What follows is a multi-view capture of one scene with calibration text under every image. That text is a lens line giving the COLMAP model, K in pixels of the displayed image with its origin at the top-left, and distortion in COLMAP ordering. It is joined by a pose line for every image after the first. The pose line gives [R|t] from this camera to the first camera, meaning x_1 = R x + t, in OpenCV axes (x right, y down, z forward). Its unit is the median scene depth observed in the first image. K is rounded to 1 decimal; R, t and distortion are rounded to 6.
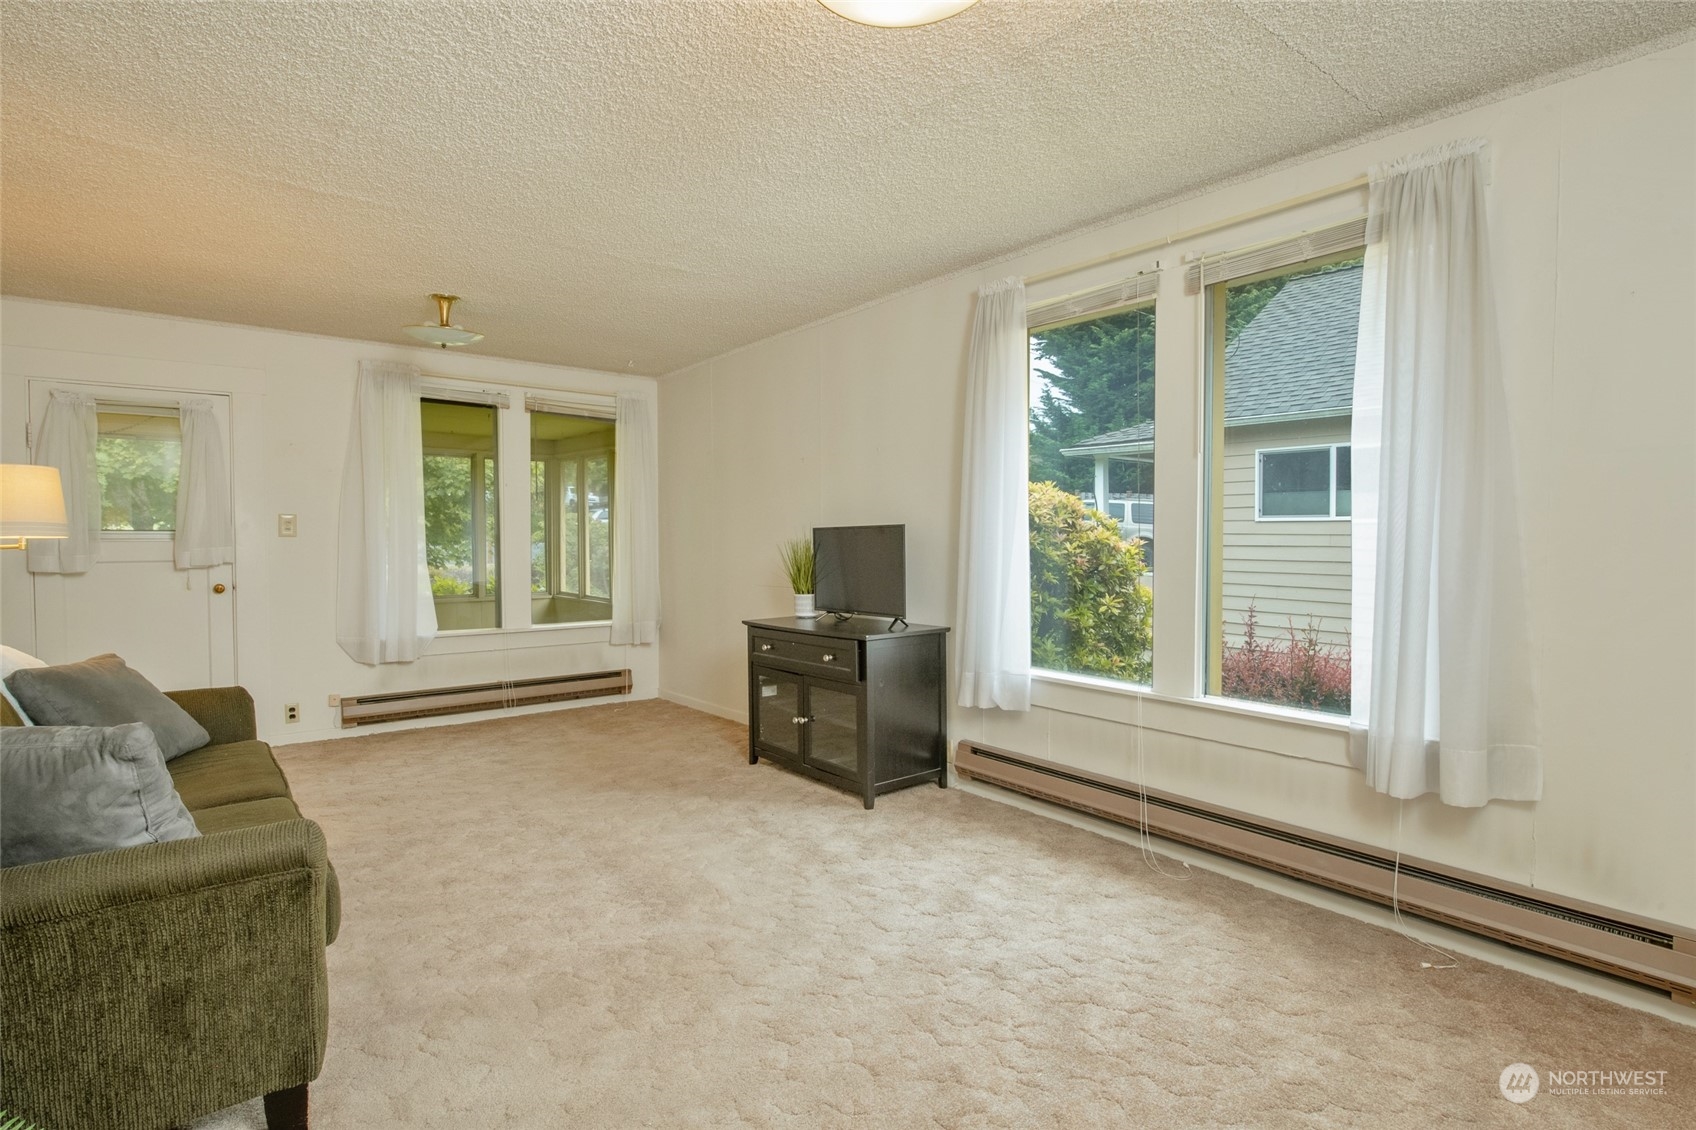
lens RADIAL K [[829.5, 0, 846.6], [0, 829.5, 566.3], [0, 0, 1]] dist [-0.016842, -0.000339]
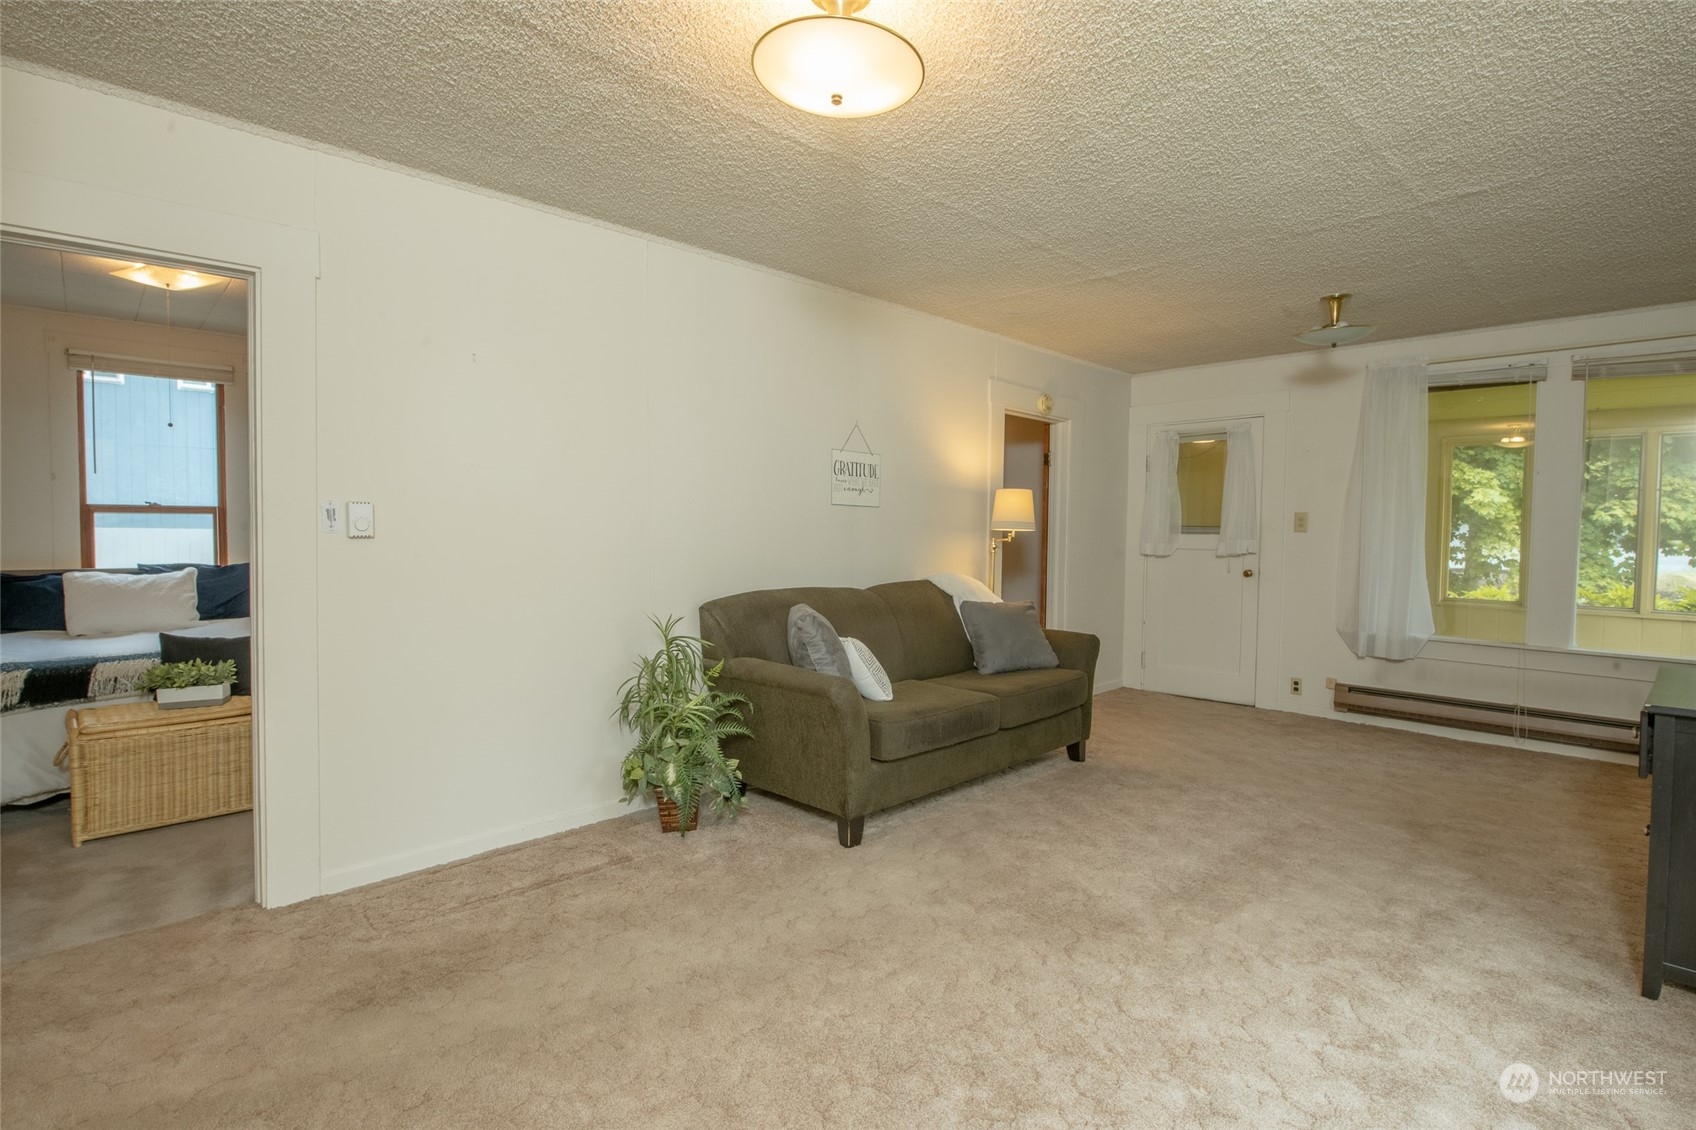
lens RADIAL K [[829.5, 0, 846.8], [0, 829.5, 559.8], [0, 0, 1]] dist [-0.016842, -0.000339]
pose [[0.080319, 0.040276, -0.995955, 0.569856], [-0.044054, 0.998350, 0.036820, -0.015951], [0.995795, 0.040918, 0.081961, 0.384472]]
